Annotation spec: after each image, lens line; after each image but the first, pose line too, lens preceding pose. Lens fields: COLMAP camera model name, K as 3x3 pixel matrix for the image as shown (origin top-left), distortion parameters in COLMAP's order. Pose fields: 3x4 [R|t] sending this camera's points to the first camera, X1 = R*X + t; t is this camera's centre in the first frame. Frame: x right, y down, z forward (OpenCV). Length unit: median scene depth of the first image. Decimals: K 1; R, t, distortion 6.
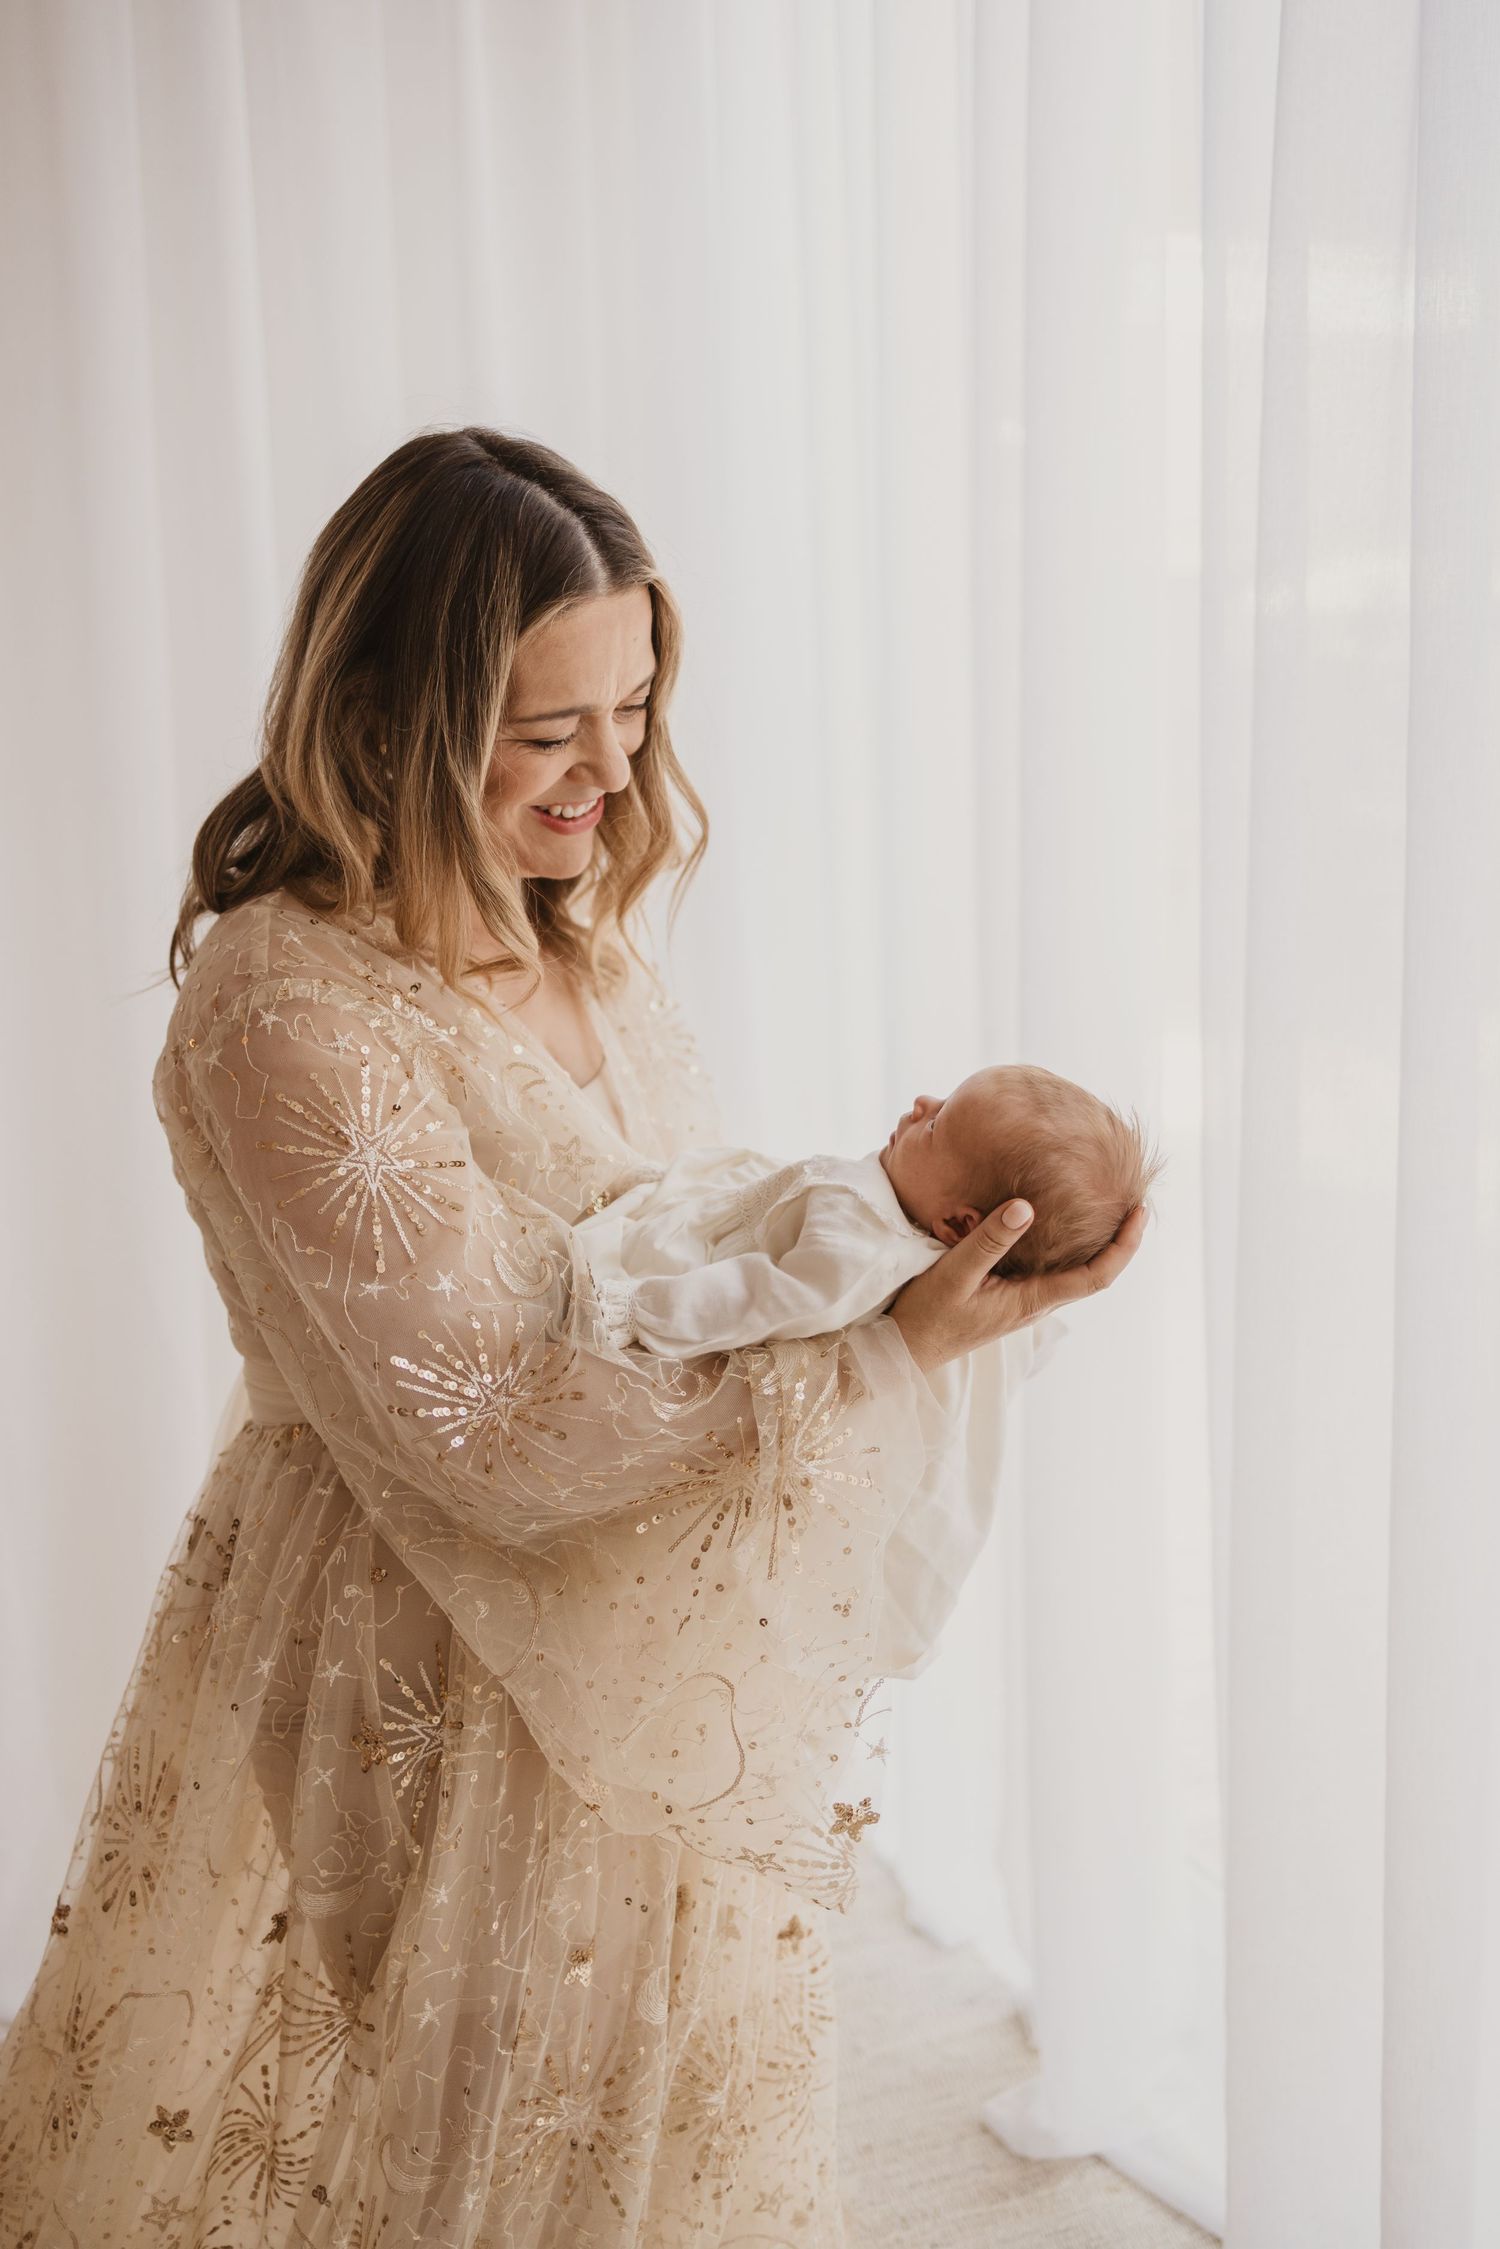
lens RADIAL K [[2246.6, 0, 750.0], [0, 2246.6, 1124.5], [0, 0, 1]] dist [0.029170, 0.005970]
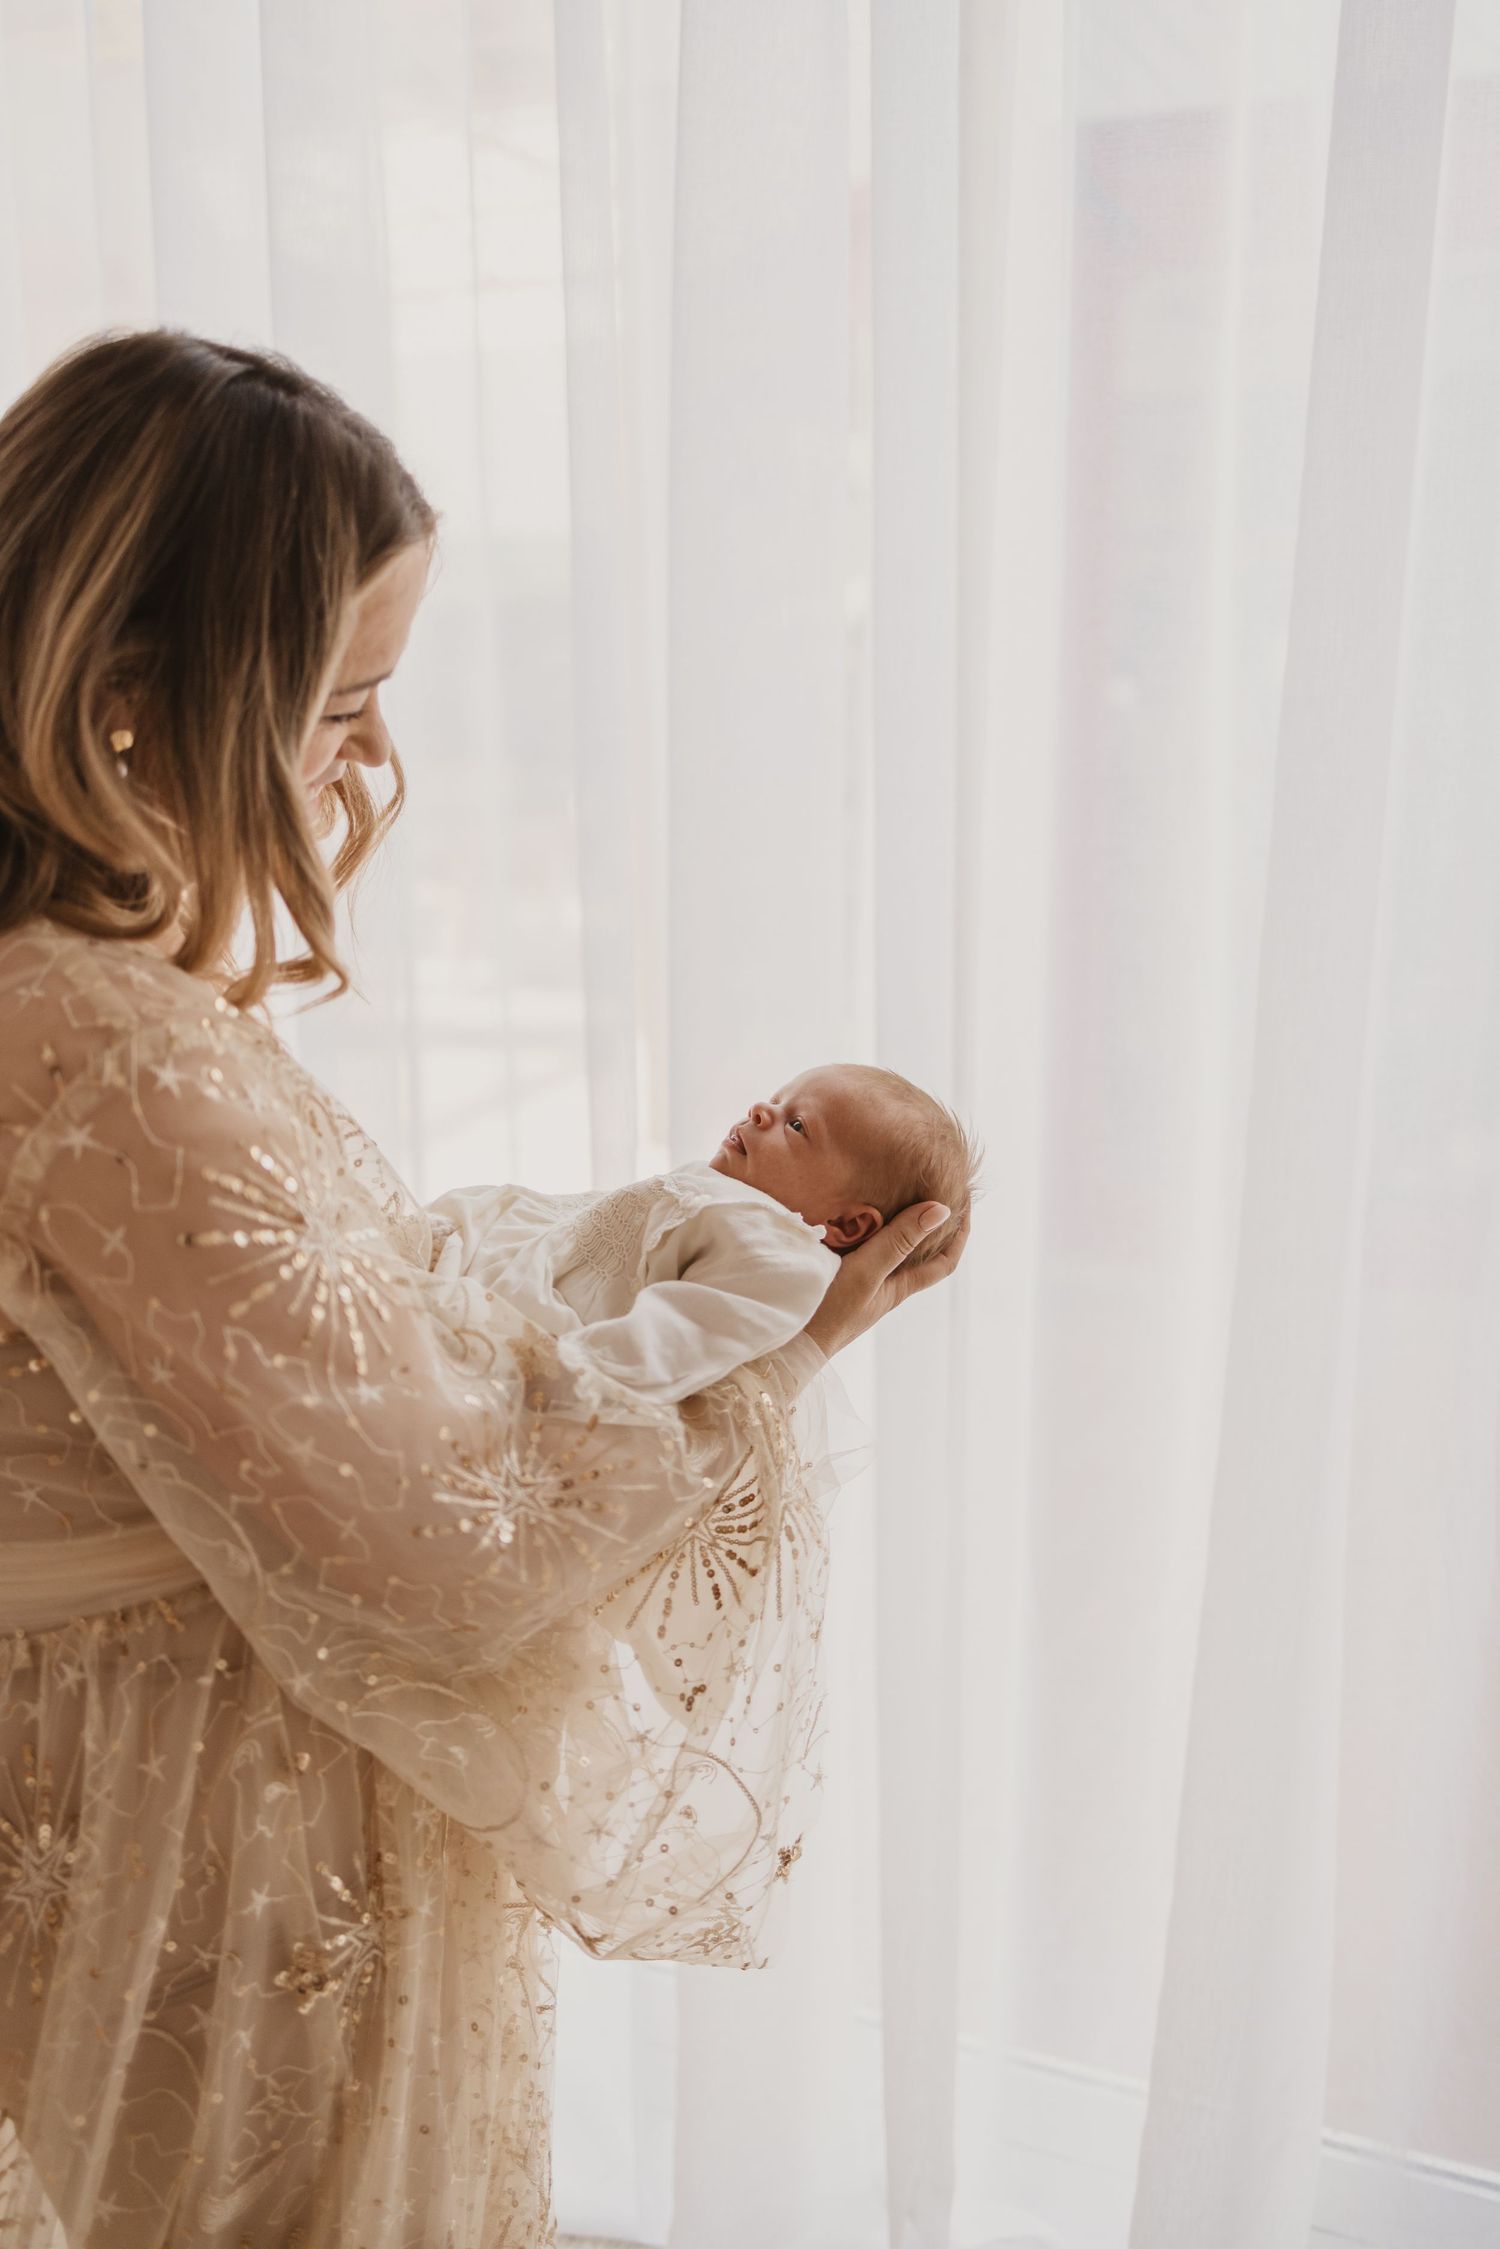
lens RADIAL K [[2246.6, 0, 750.0], [0, 2246.6, 1124.5], [0, 0, 1]] dist [0.029170, 0.005970]
pose [[0.695309, -0.095751, 0.712304, -0.629797], [0.119222, 0.992721, 0.017068, -0.020206], [-0.708753, 0.073055, 0.701664, 0.319097]]
